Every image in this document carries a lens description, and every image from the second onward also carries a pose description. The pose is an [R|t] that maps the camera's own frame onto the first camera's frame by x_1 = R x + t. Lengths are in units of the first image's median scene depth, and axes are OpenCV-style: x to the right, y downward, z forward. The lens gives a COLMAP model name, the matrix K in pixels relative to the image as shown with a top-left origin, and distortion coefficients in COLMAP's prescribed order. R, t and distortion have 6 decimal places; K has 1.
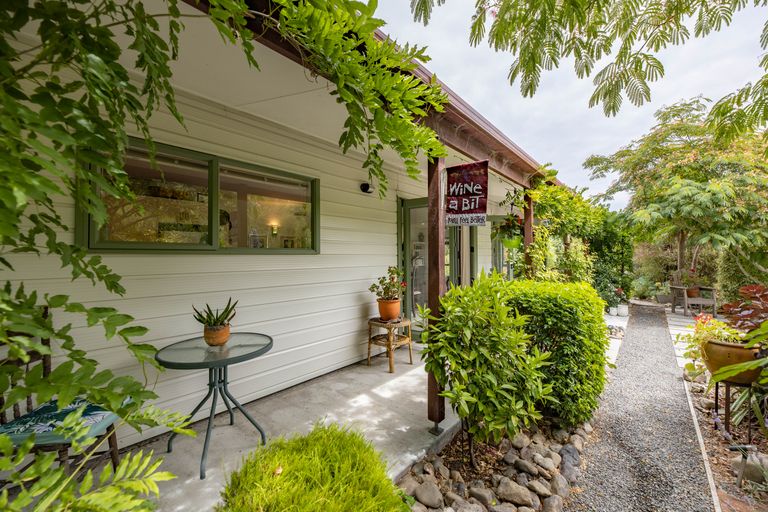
lens RADIAL K [[334.1, 0, 384.0], [0, 334.1, 256.0], [0, 0, 1]] dist [-0.020614, -0.000296]
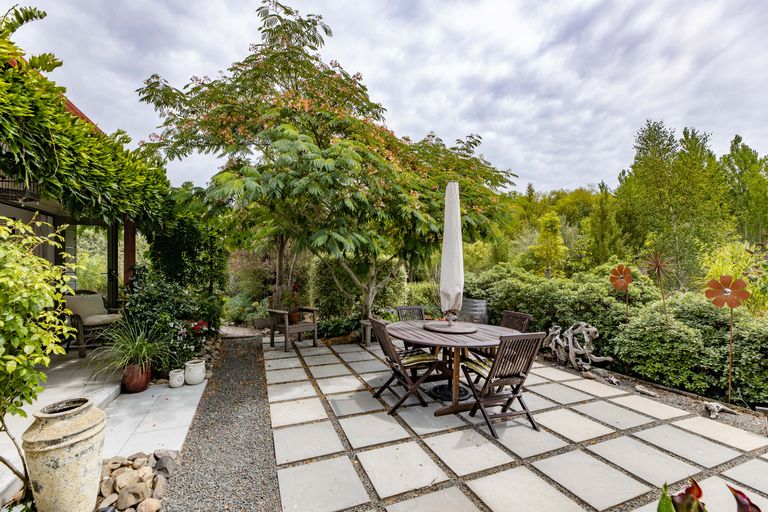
lens RADIAL K [[334.1, 0, 384.0], [0, 334.1, 256.0], [0, 0, 1]] dist [-0.020614, -0.000296]
pose [[0.492376, 0.037312, 0.869583, 0.308046], [-0.005747, 0.999198, -0.039619, 0.001748], [-0.870364, 0.014510, 0.492196, 0.364120]]
